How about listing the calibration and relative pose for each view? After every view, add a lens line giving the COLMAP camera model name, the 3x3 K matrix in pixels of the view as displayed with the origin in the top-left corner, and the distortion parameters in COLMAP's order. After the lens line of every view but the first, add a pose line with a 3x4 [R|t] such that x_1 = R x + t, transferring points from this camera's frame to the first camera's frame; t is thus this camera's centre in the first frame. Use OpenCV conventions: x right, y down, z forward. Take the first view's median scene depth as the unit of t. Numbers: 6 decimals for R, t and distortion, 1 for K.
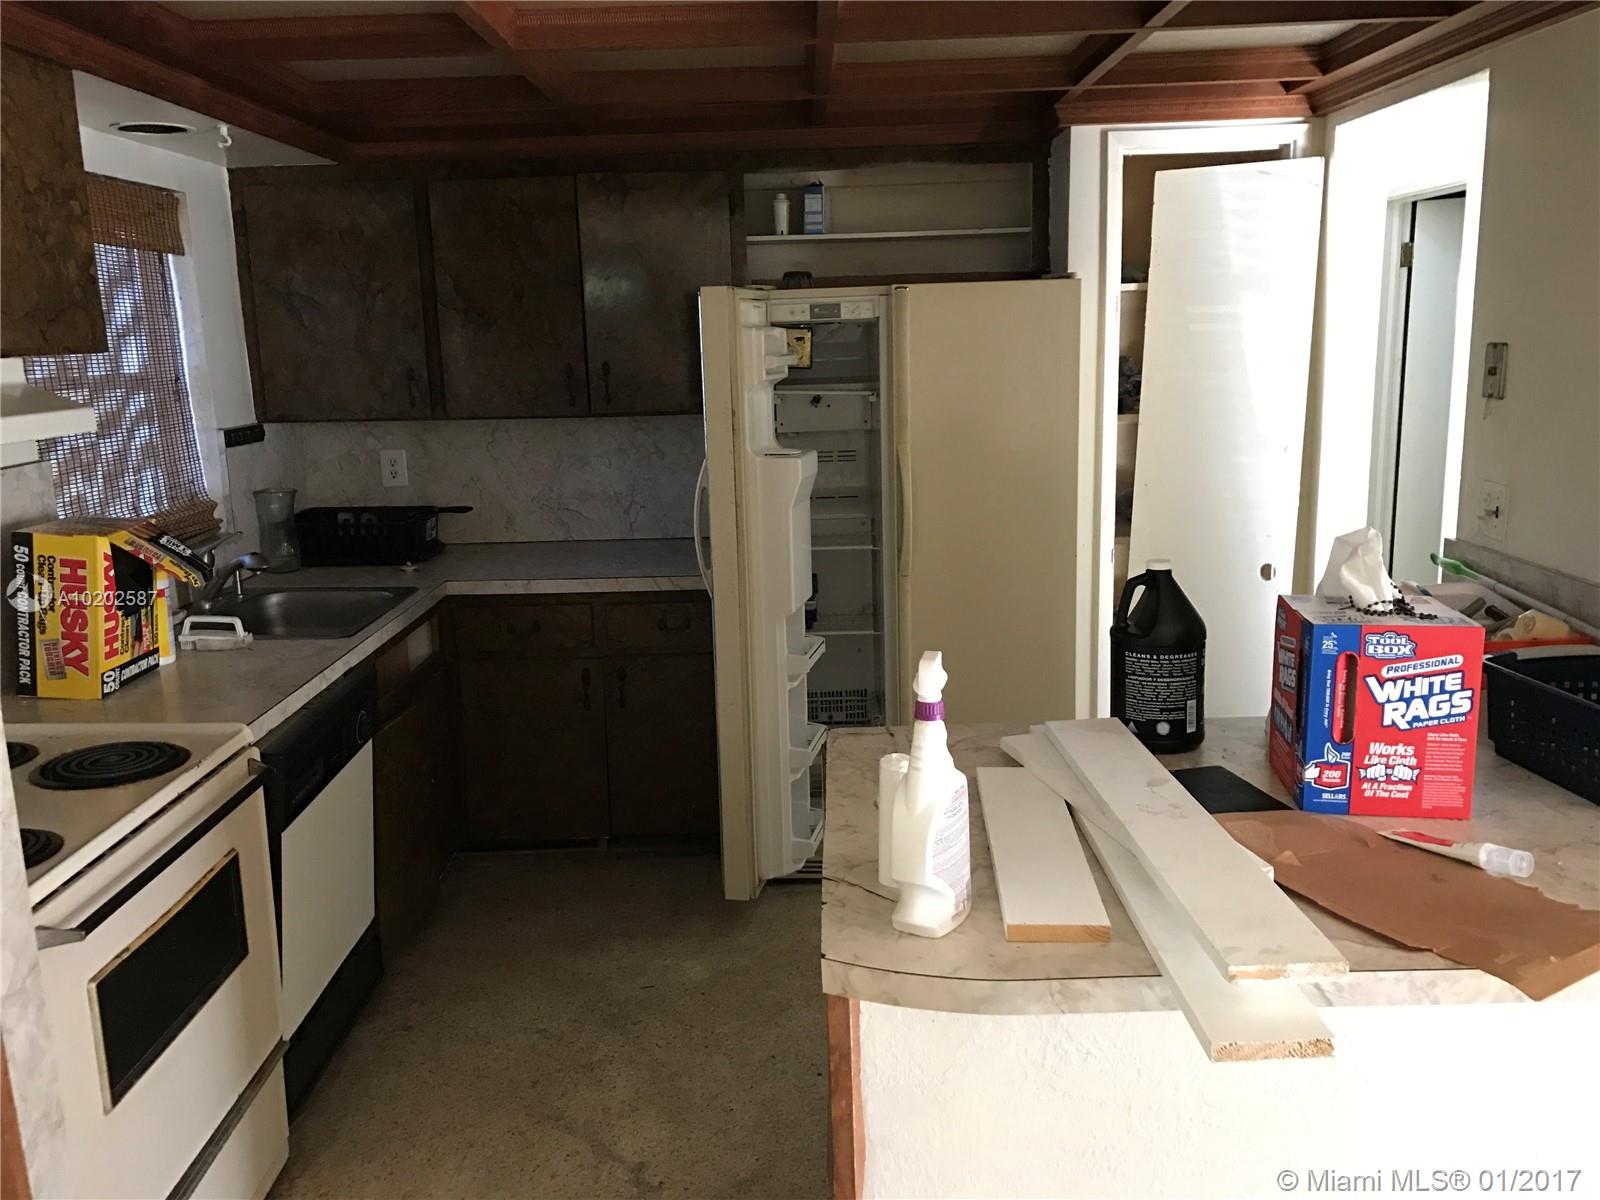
lens RADIAL K [[1324.3, 0, 800.7], [0, 1324.3, 594.3], [0, 0, 1]] dist [0.045699, -0.048038]
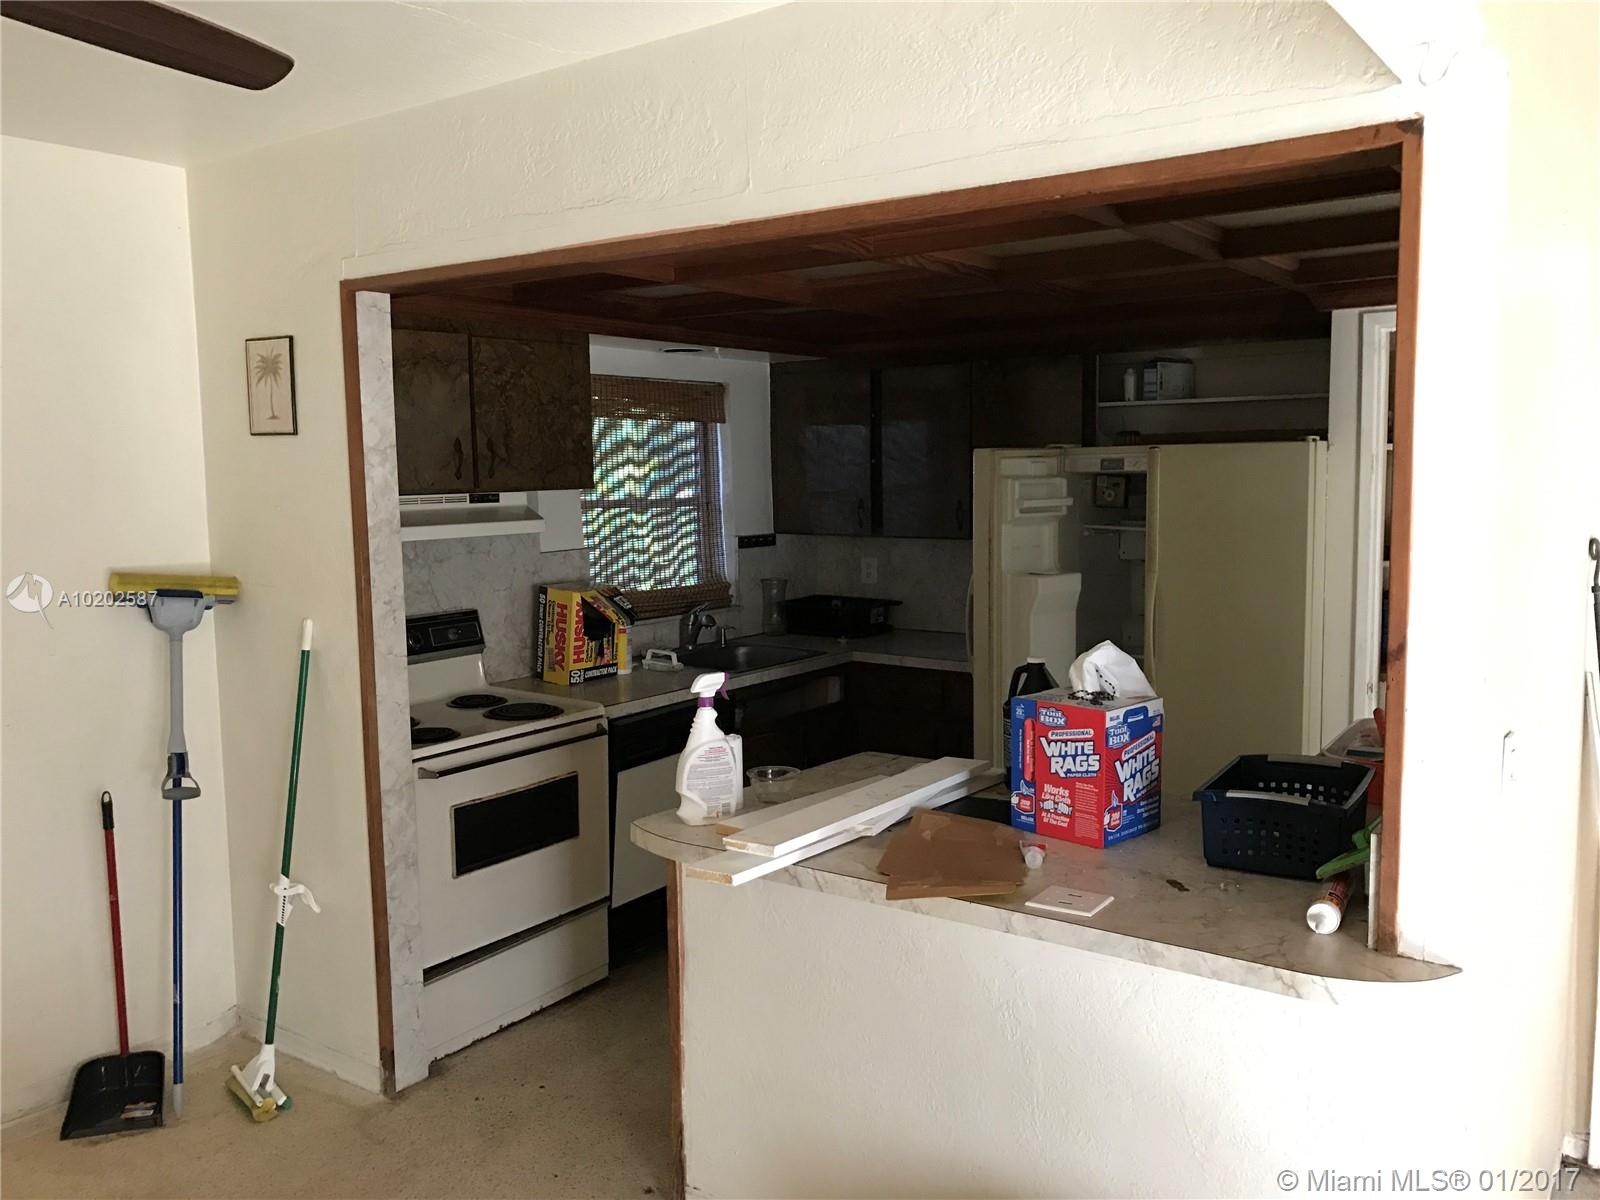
lens RADIAL K [[1324.3, 0, 804.2], [0, 1324.3, 603.0], [0, 0, 1]] dist [0.045699, -0.048038]
pose [[0.811778, 0.077096, -0.578855, 0.722219], [-0.123827, 0.991431, -0.041607, 0.006016], [0.570687, 0.105454, 0.814368, -0.241424]]
